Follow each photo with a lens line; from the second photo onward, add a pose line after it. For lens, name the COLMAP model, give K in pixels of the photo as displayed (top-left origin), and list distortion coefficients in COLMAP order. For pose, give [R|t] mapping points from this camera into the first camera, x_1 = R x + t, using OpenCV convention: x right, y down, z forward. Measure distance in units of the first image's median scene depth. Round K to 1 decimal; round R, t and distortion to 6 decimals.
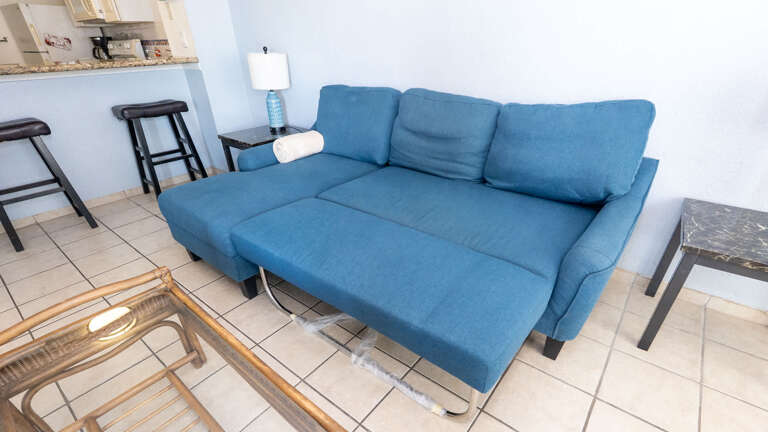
lens RADIAL K [[353.9, 0, 389.8], [0, 353.9, 252.8], [0, 0, 1]] dist [-0.005951, 0.001143]
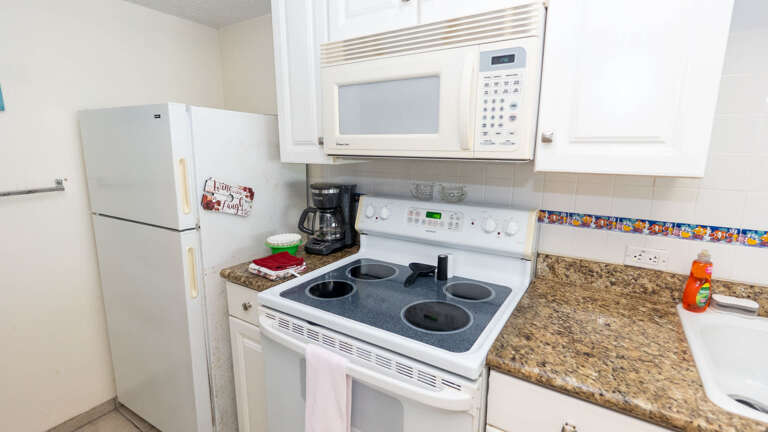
lens RADIAL K [[353.9, 0, 386.5], [0, 353.9, 216.2], [0, 0, 1]] dist [-0.005951, 0.001143]
pose [[0.994610, 0.004820, 0.103578, -1.260156], [0.031284, 0.938423, -0.344070, -0.698232], [-0.098858, 0.345456, 0.933213, 1.008192]]
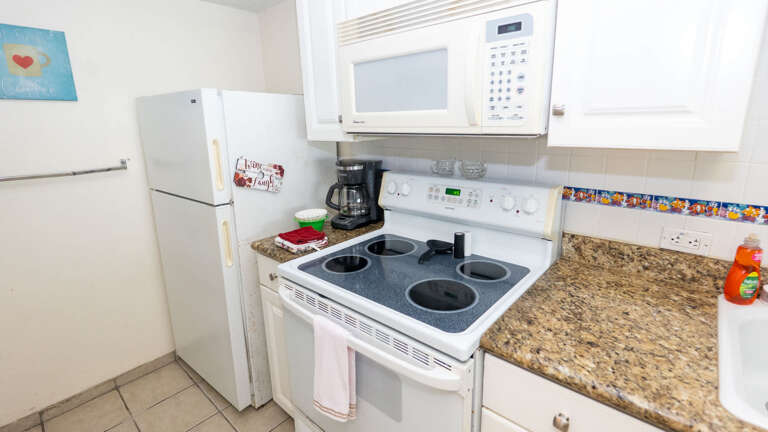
lens RADIAL K [[353.9, 0, 386.2], [0, 353.9, 202.1], [0, 0, 1]] dist [-0.005951, 0.001143]
pose [[0.998489, 0.007543, -0.054437, -1.205530], [-0.024104, 0.950289, -0.310436, -0.701982], [0.049389, 0.311279, 0.949034, 1.002565]]
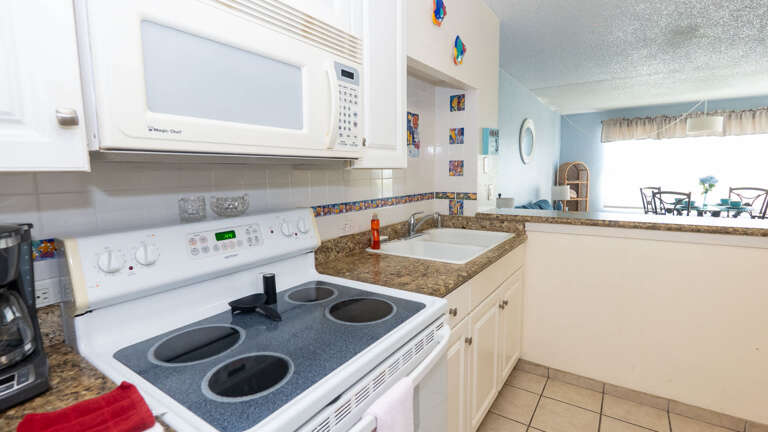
lens RADIAL K [[353.9, 0, 384.7], [0, 353.9, 215.9], [0, 0, 1]] dist [-0.005951, 0.001143]
pose [[-0.067624, -0.102201, 0.992463, -1.543727], [0.531315, 0.838267, 0.122525, -0.848266], [-0.844471, 0.535596, -0.002386, 1.322820]]
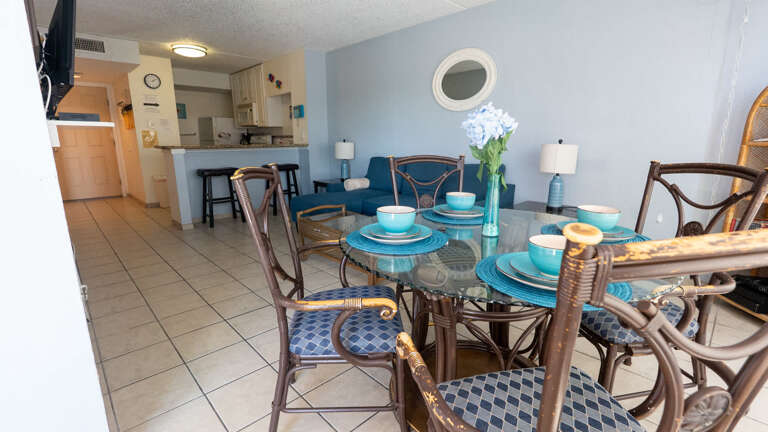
lens RADIAL K [[353.9, 0, 388.2], [0, 353.9, 213.4], [0, 0, 1]] dist [-0.005951, 0.001143]
pose [[0.991290, 0.041399, -0.125023, 0.147203], [-0.080173, 0.942831, -0.323485, 0.406651], [0.104483, 0.330691, 0.937938, -0.659384]]
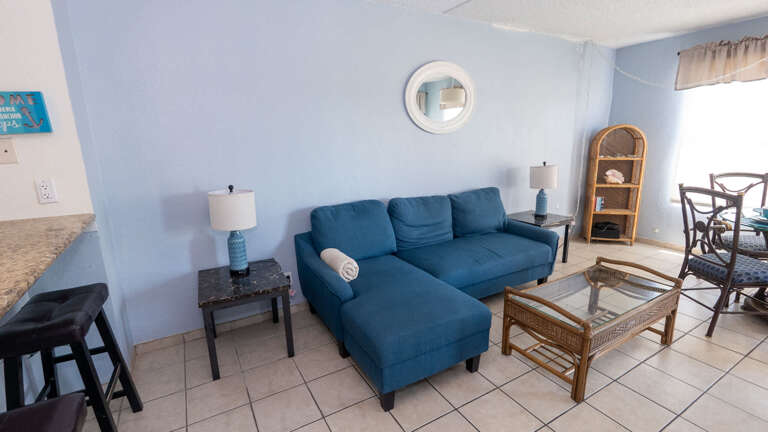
lens RADIAL K [[353.9, 0, 386.8], [0, 353.9, 214.9], [0, 0, 1]] dist [-0.005951, 0.001143]
pose [[0.365486, -0.191798, 0.910842, -0.970179], [0.493287, 0.869741, -0.014794, -0.295146], [-0.789359, 0.454713, 0.412490, 0.339383]]
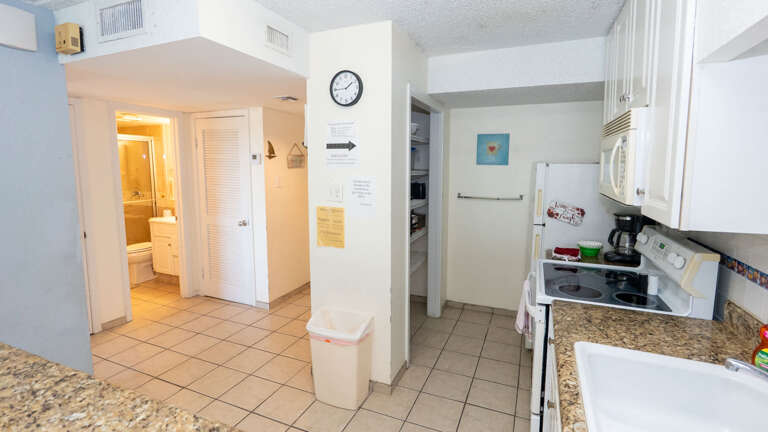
lens RADIAL K [[353.9, 0, 389.7], [0, 353.9, 201.3], [0, 0, 1]] dist [-0.005951, 0.001143]
pose [[0.274361, 0.116673, -0.954523, -0.663434], [-0.503495, 0.863107, -0.039221, -0.669491], [0.819280, 0.491358, 0.295547, 0.843249]]
